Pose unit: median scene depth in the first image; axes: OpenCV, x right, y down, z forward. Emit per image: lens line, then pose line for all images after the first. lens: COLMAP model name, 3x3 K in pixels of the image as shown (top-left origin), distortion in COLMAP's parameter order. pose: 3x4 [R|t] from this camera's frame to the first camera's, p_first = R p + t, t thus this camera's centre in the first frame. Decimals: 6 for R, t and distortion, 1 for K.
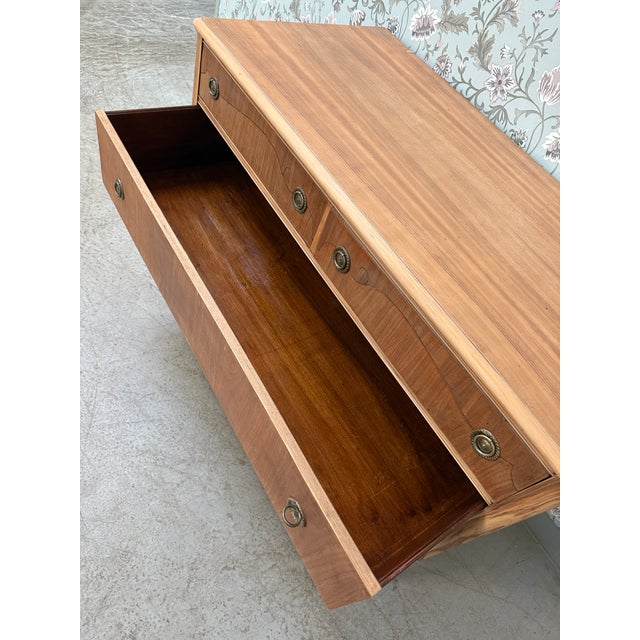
lens RADIAL K [[456.4, 0, 324.4], [0, 456.4, 323.1], [0, 0, 1]] dist [0.005265, -0.030009]
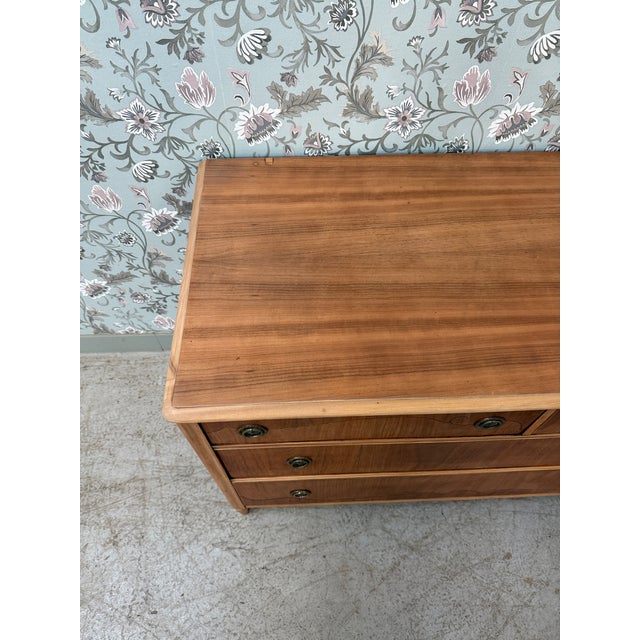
lens RADIAL K [[456.4, 0, 315.8], [0, 456.4, 319.4], [0, 0, 1]] dist [0.005265, -0.030009]
pose [[0.489544, -0.839914, 0.234290, -0.226706], [0.769913, 0.542488, 0.336066, -0.789856], [-0.409366, 0.015864, 0.912232, 0.311433]]
